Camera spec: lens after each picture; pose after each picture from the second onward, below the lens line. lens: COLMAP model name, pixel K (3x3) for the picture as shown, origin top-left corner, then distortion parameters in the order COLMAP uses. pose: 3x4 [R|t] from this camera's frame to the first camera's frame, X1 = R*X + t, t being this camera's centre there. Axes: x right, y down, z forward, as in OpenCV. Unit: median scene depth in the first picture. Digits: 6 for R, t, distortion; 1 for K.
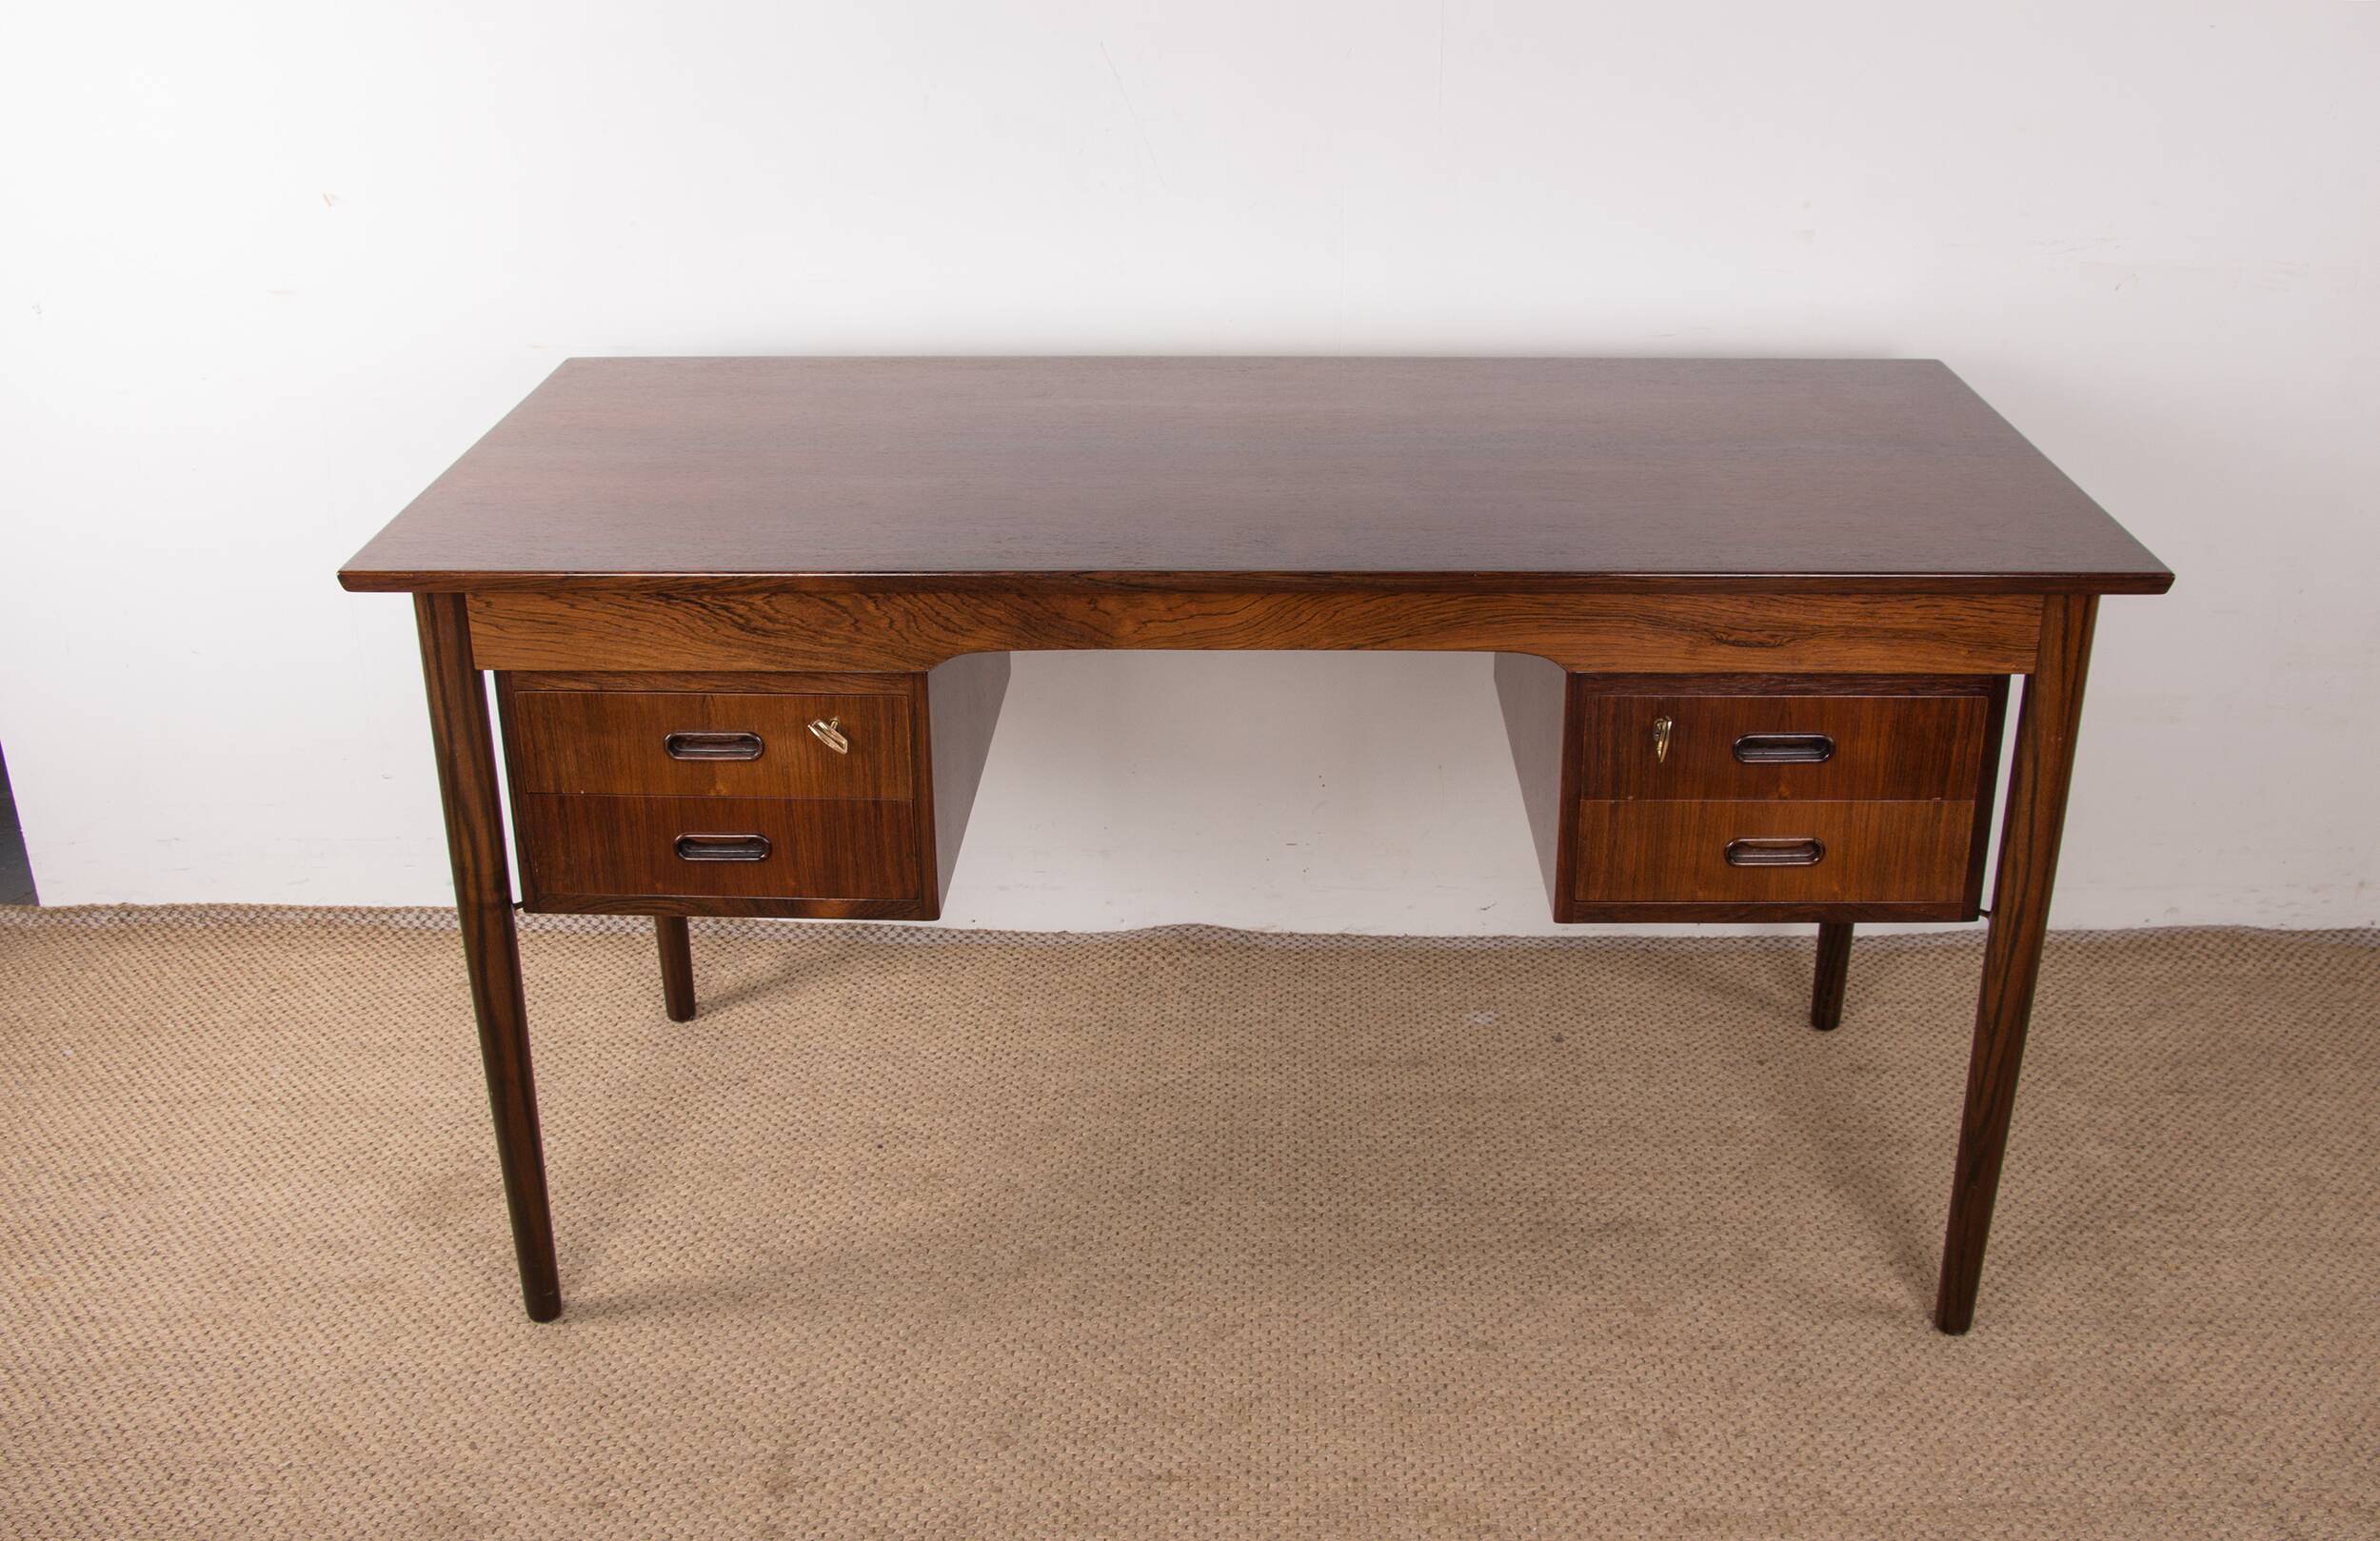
lens RADIAL K [[2402.9, 0, 1187.5], [0, 2402.9, 811.5], [0, 0, 1]] dist [-0.142997, 0.238138]
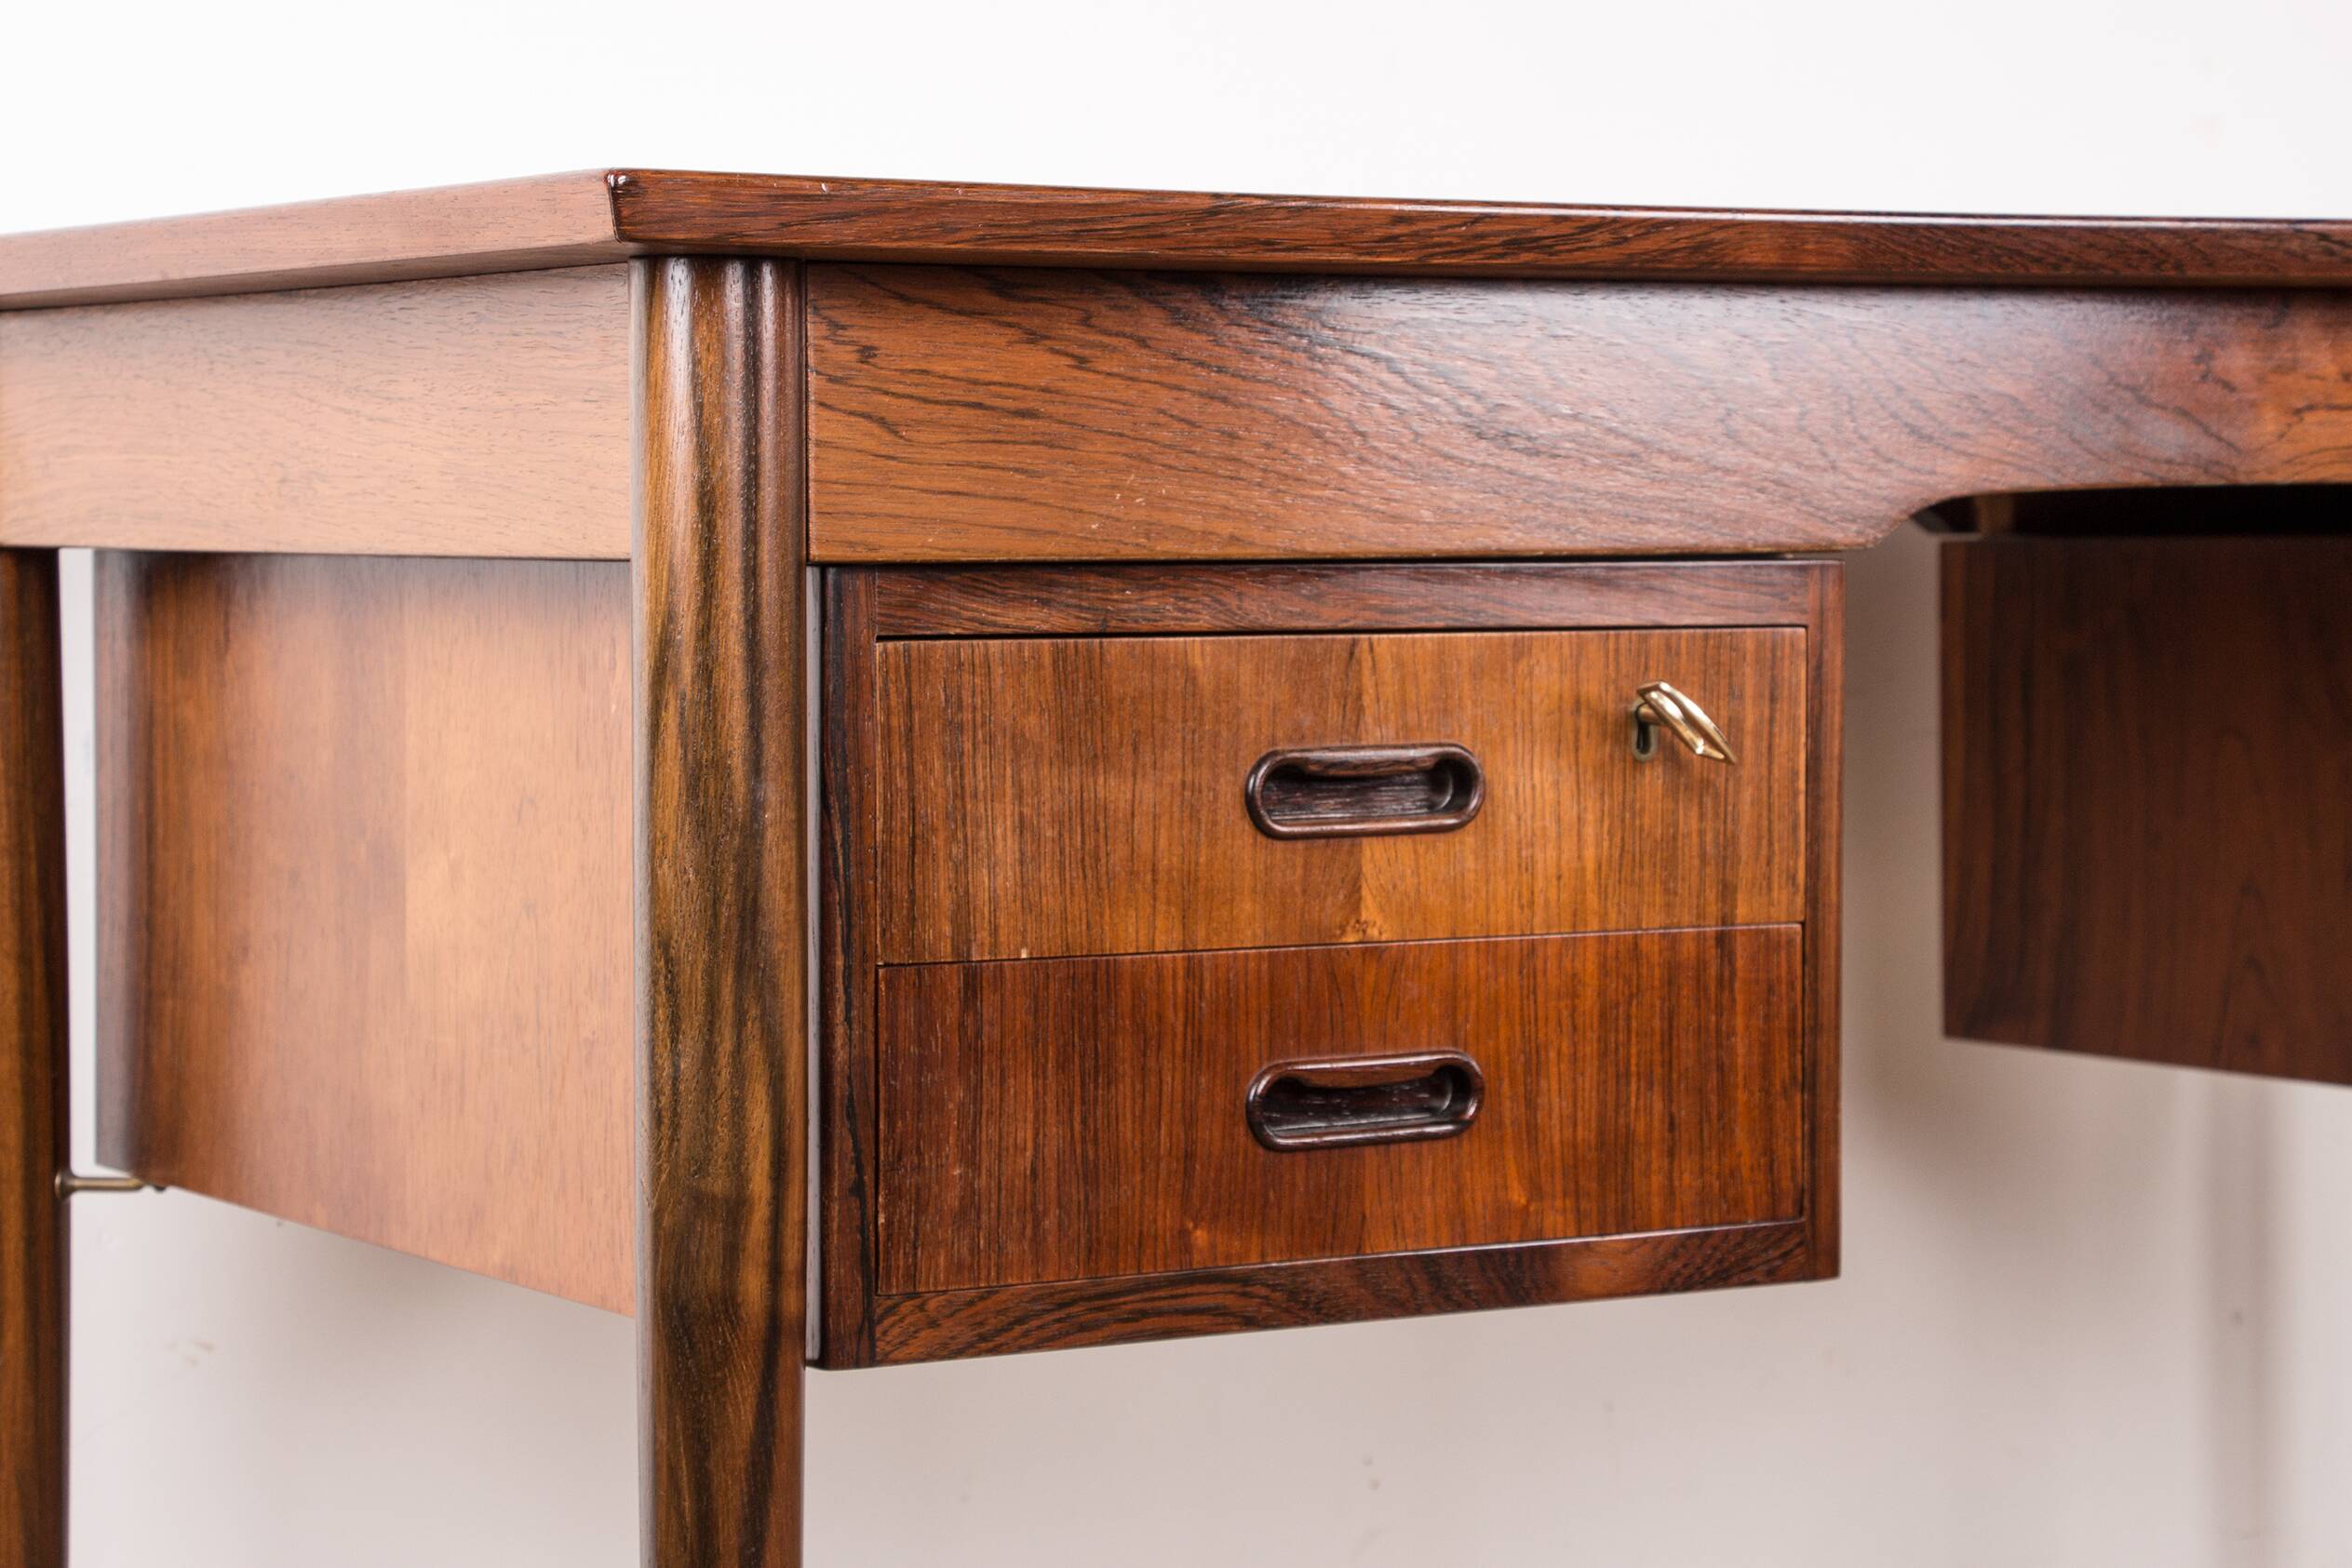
lens RADIAL K [[5428.5, 0, 1193.6], [0, 5428.5, 793.3], [0, 0, 1]] dist [0.249244, 0.875367]
pose [[0.834359, -0.027375, 0.550541, -0.633009], [0.227256, 0.927018, -0.298318, 0.199616], [-0.502195, 0.374018, 0.779687, 0.353200]]
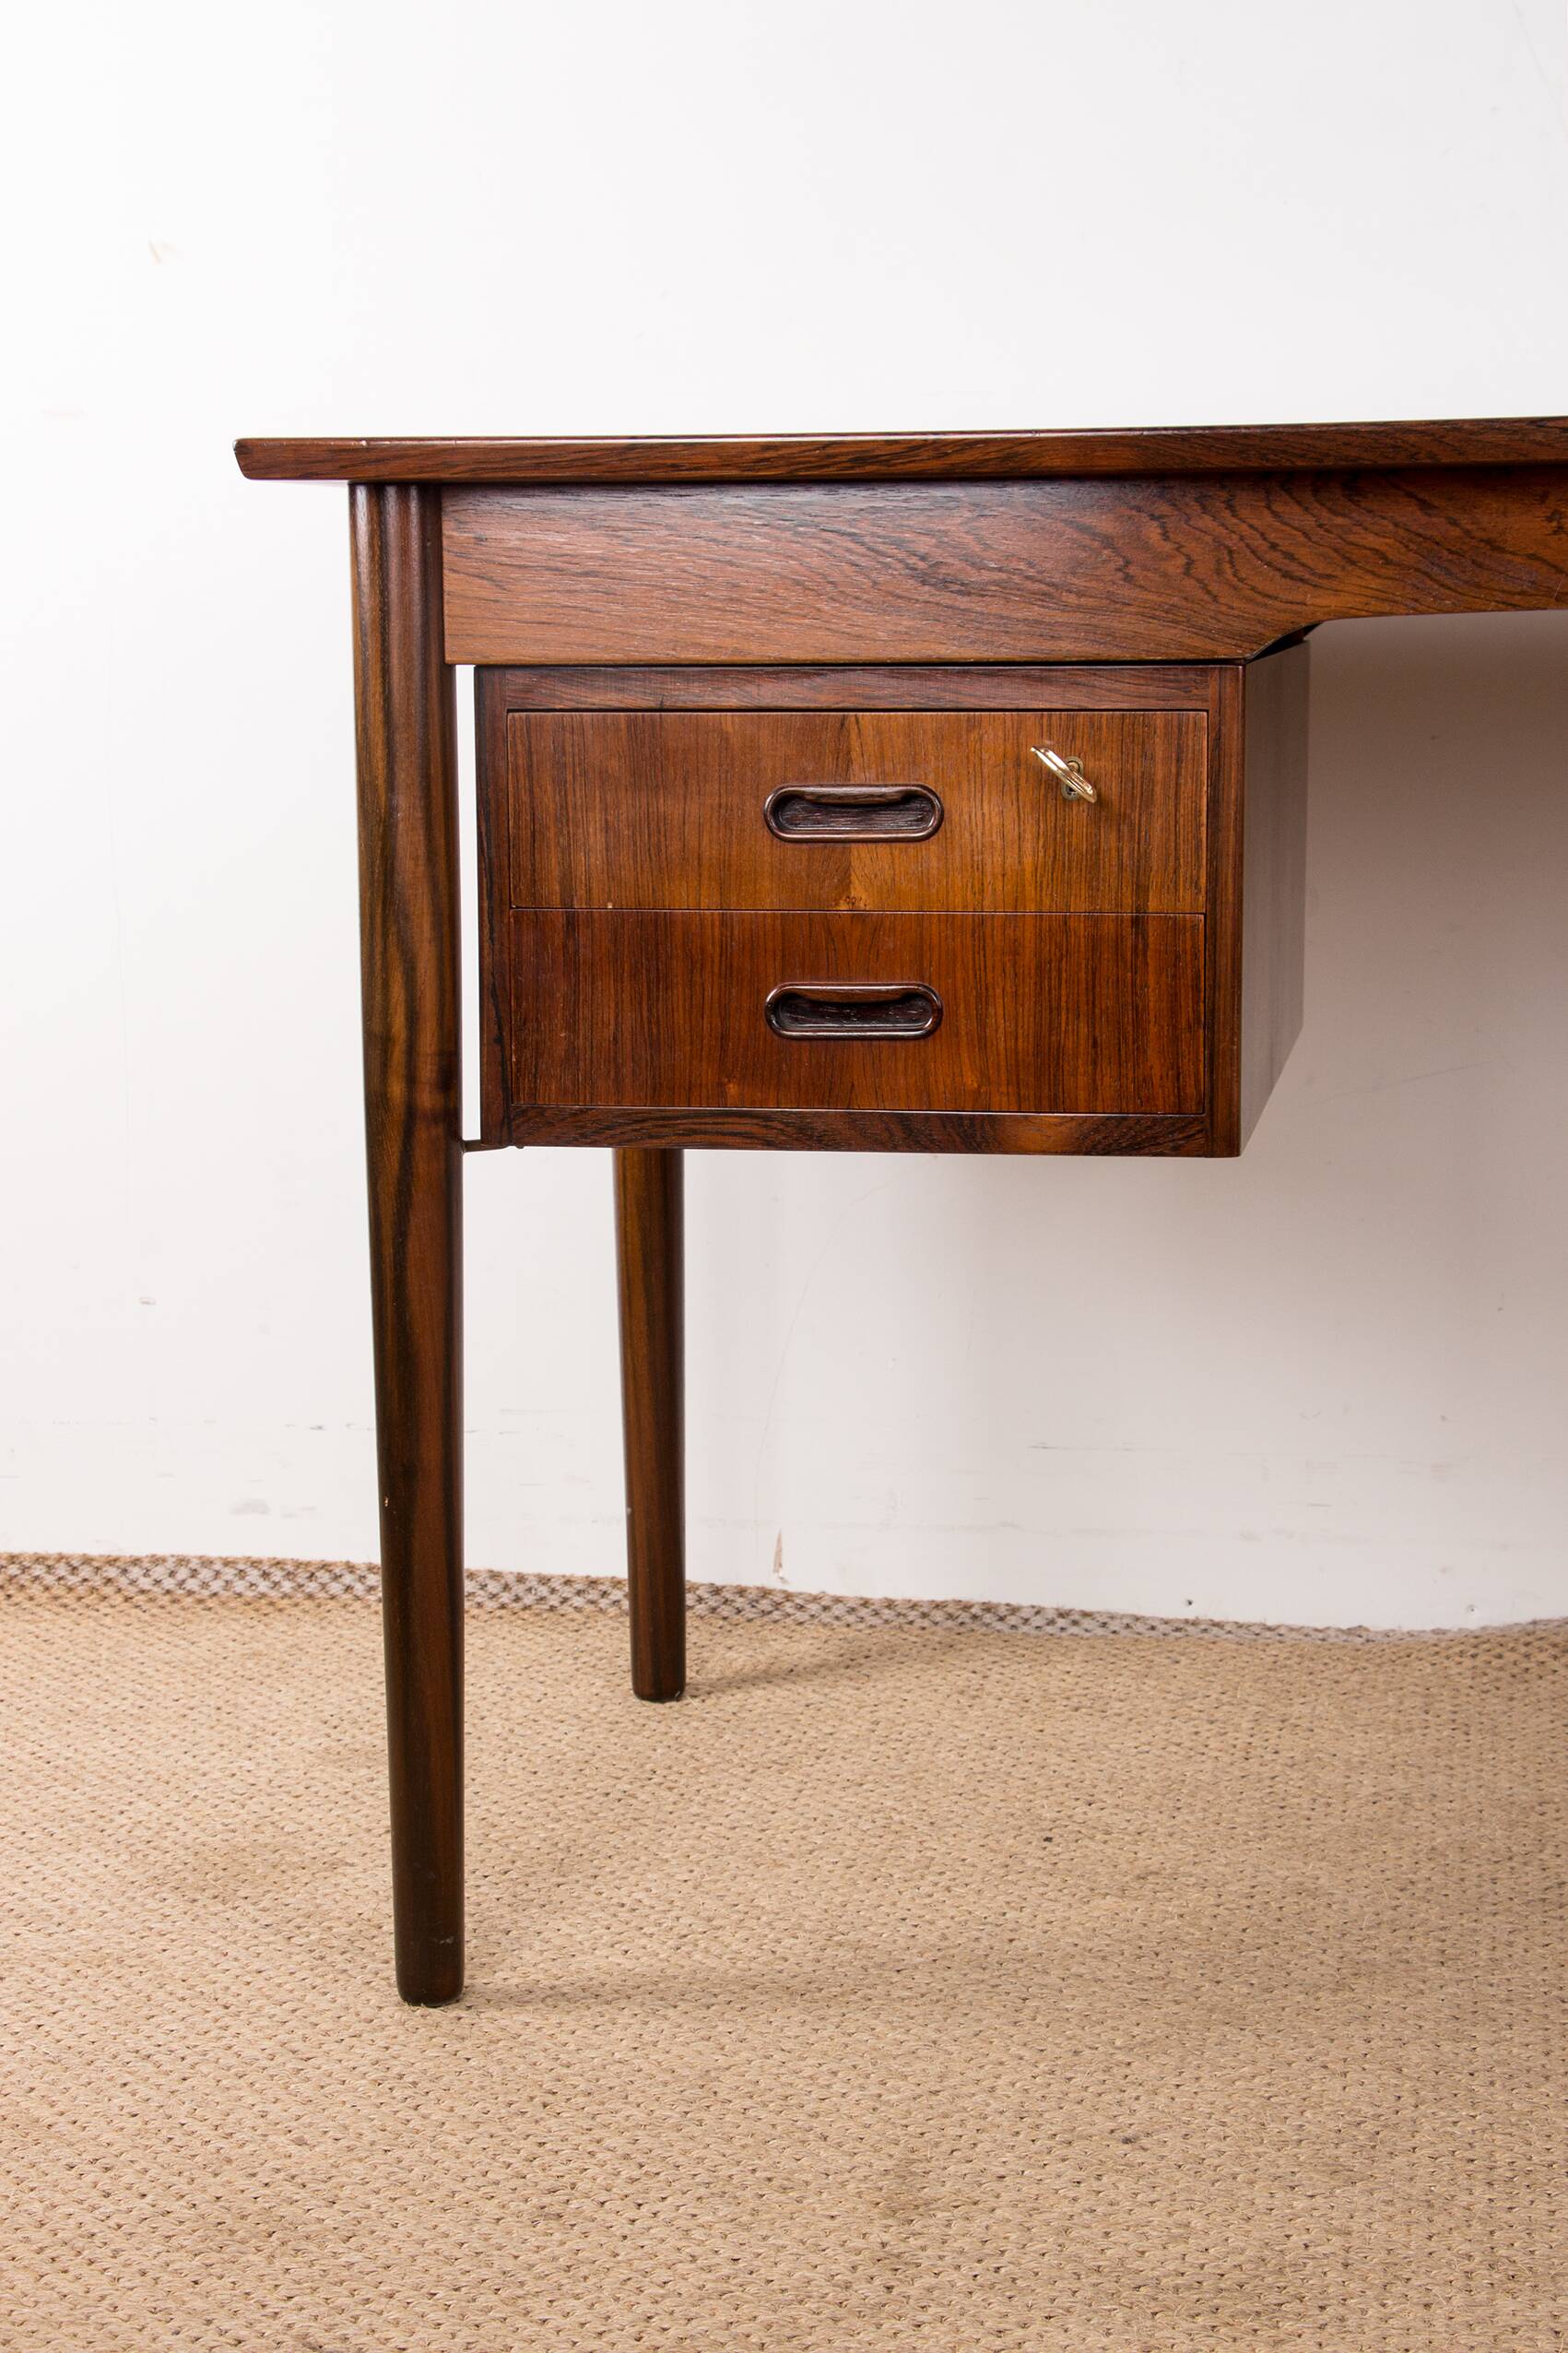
lens RADIAL K [[4290.6, 0, 789.8], [0, 4290.6, 1177.1], [0, 0, 1]] dist [0.127999, 0.522670]
pose [[0.991660, 0.013091, -0.128216, -0.077433], [-0.048722, 0.959080, -0.278911, 0.318641], [0.119318, 0.282832, 0.951719, 0.056331]]
